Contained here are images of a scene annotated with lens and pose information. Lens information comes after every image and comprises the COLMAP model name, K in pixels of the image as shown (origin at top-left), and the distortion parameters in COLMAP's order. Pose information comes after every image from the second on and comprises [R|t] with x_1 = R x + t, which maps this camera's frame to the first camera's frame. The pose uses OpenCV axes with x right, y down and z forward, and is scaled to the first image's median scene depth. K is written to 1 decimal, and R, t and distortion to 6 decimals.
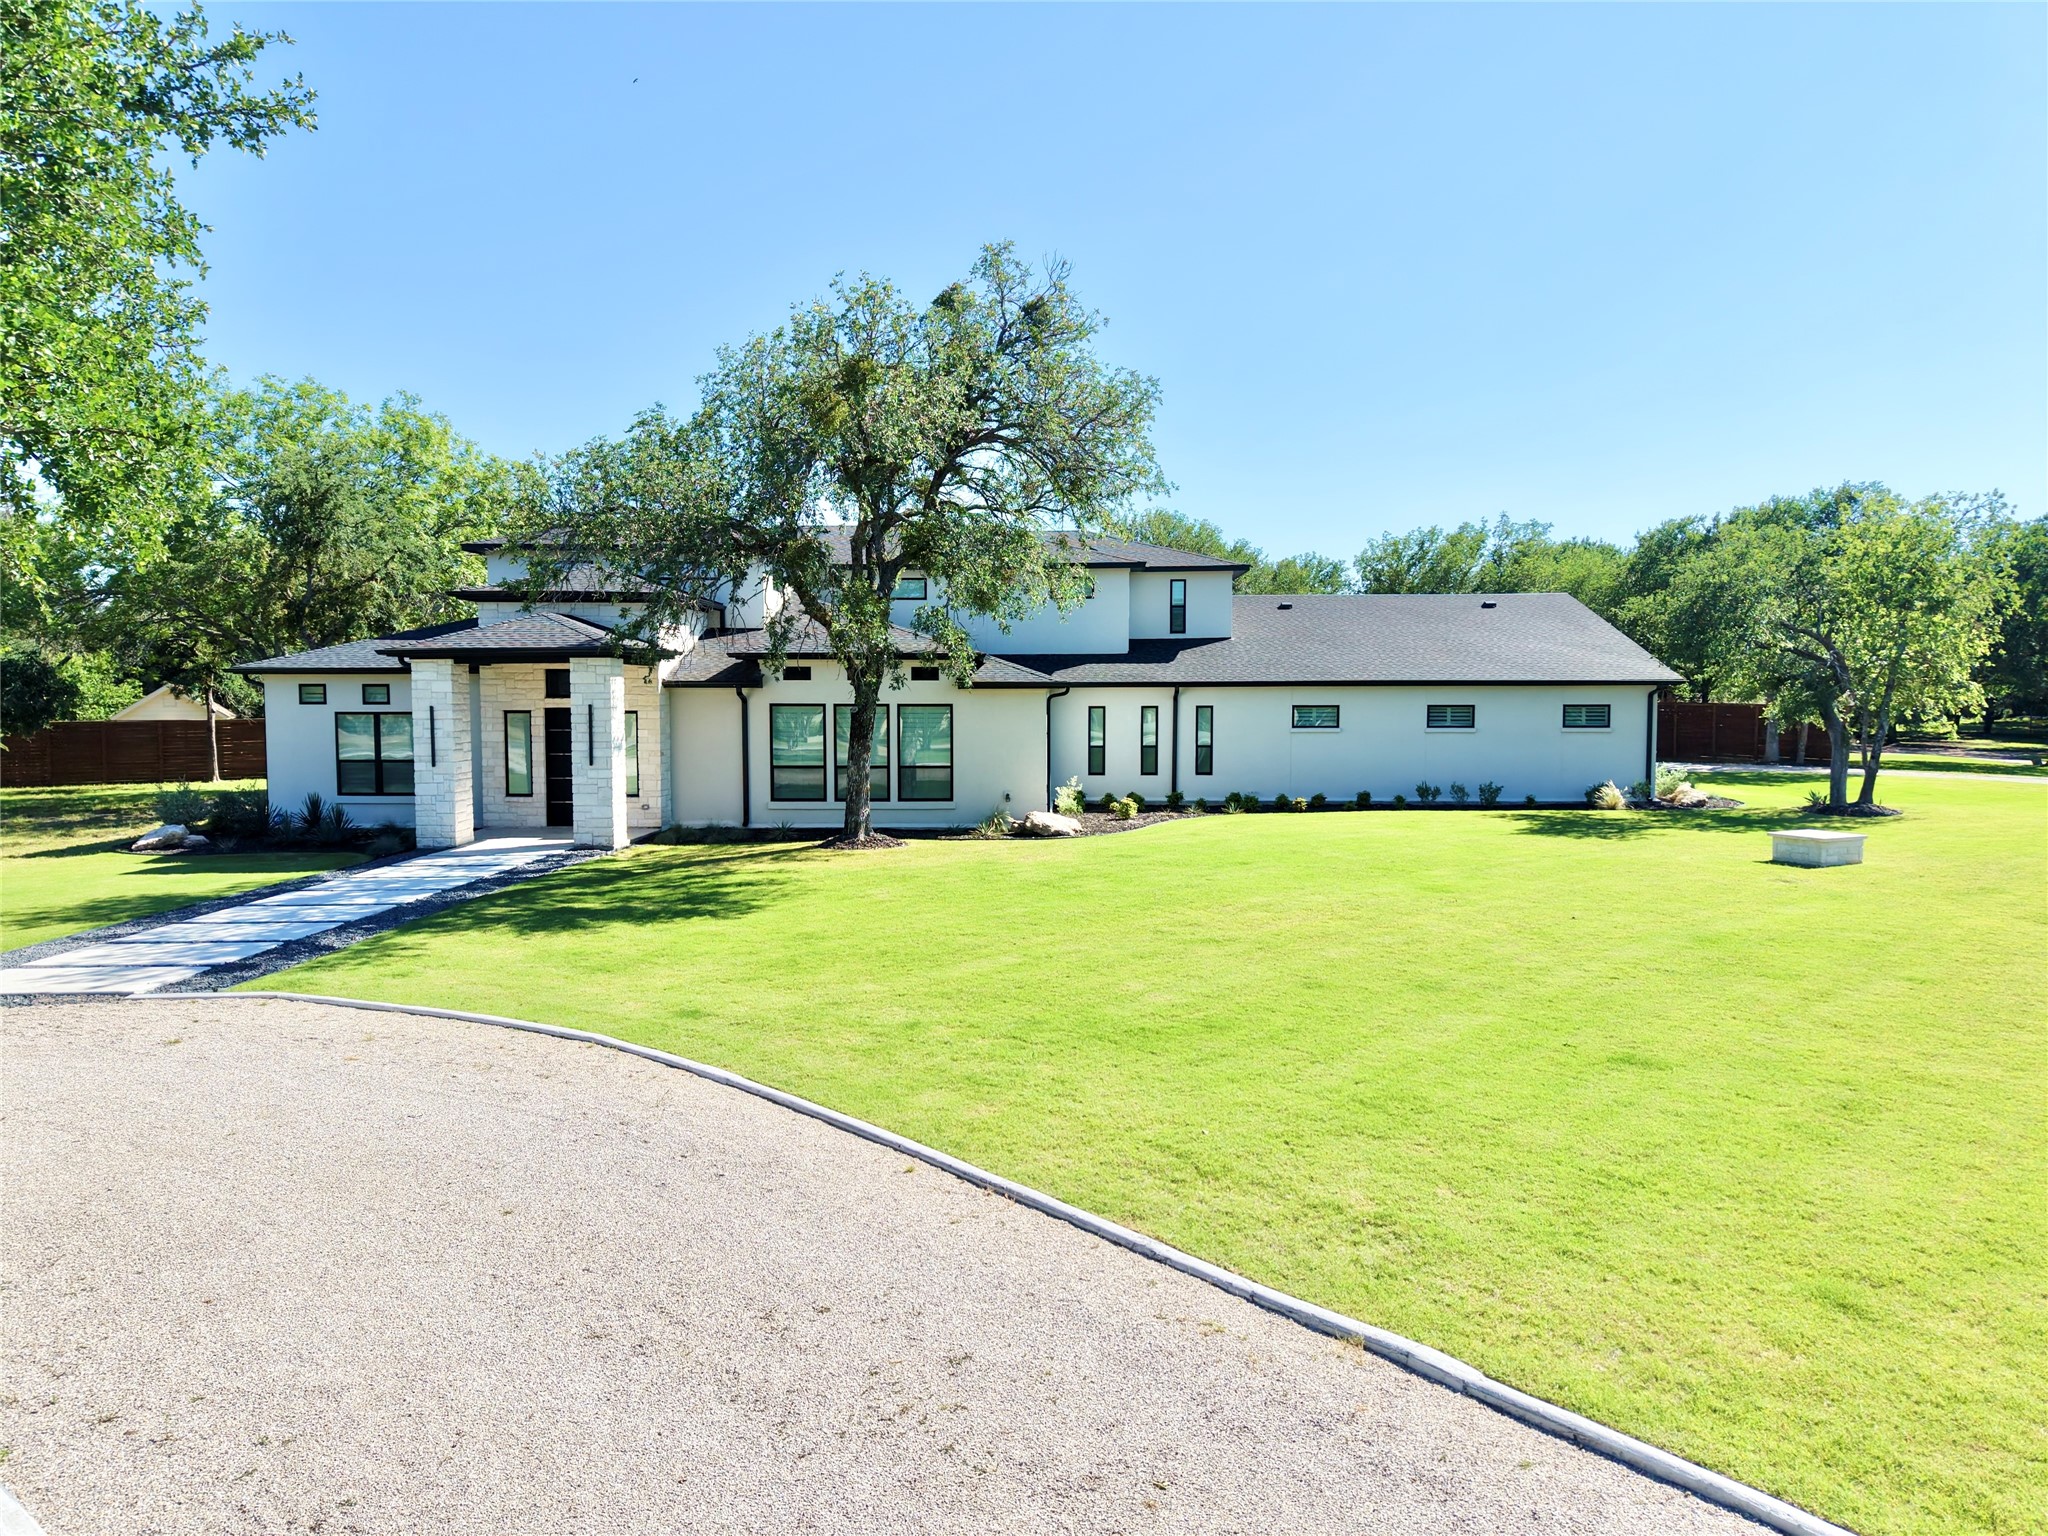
lens RADIAL K [[1415.8, 0, 1024.0], [0, 1415.8, 768.0], [0, 0, 1]] dist [0.036002, -0.000825]
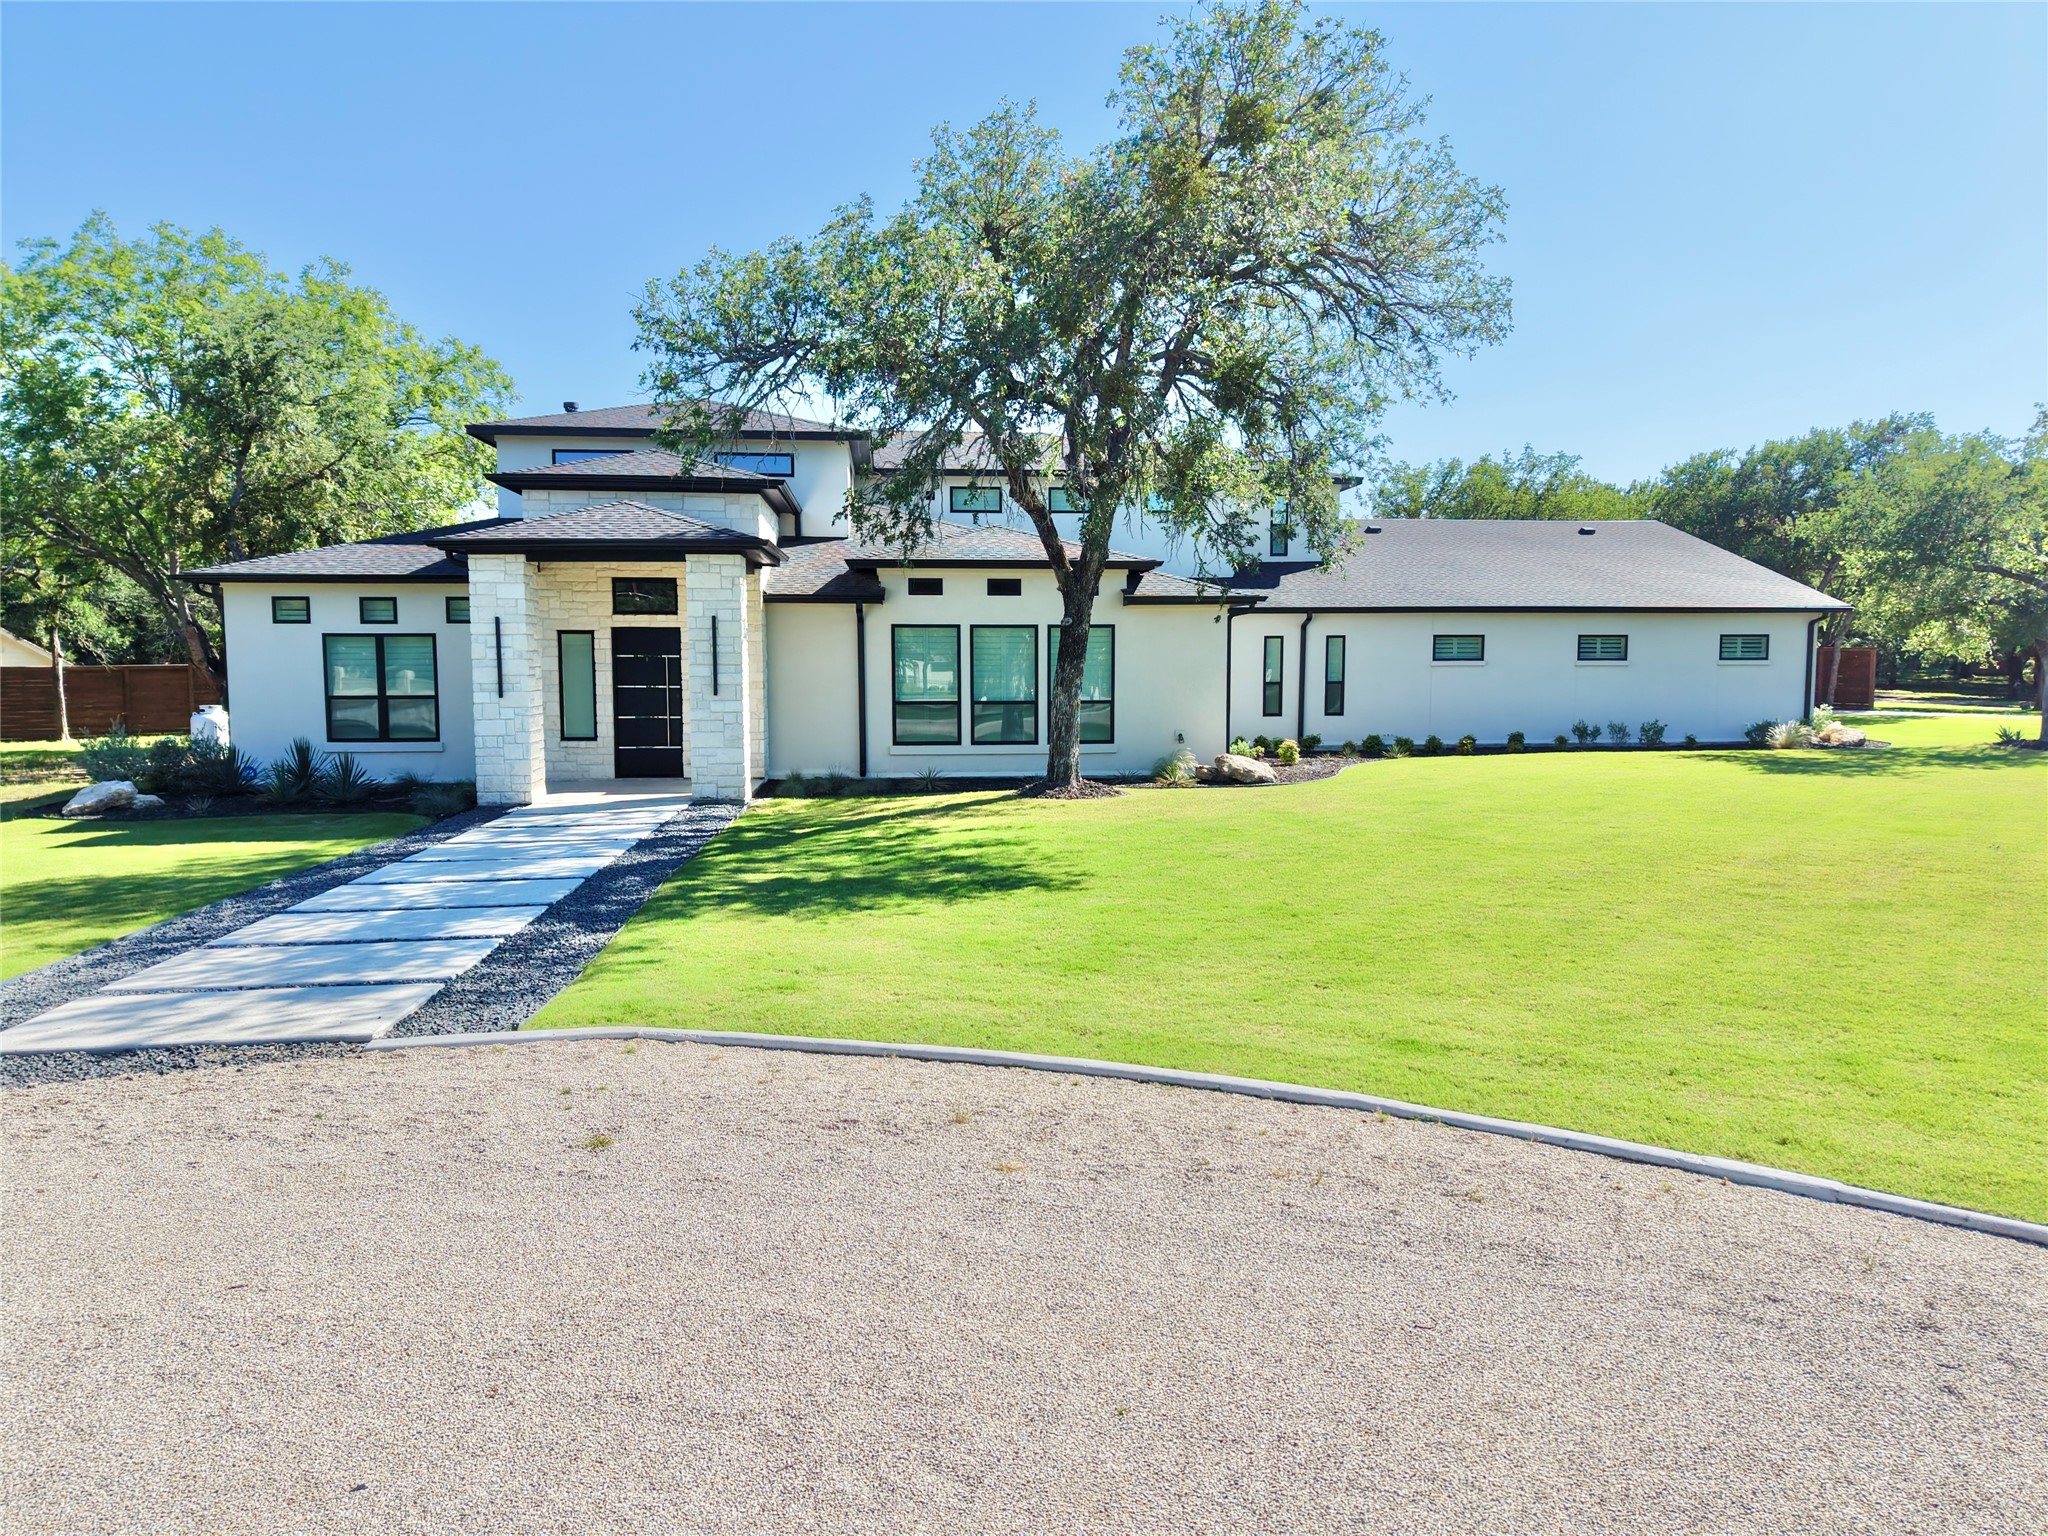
lens RADIAL K [[1401.7, 0, 1024.0], [0, 1401.7, 768.0], [0, 0, 1]] dist [0.025885, -0.003710]
pose [[0.992222, -0.010397, 0.124047, -0.203888], [0.007324, 0.999655, 0.025205, 0.017000], [-0.124266, -0.024100, 0.991956, 0.197972]]
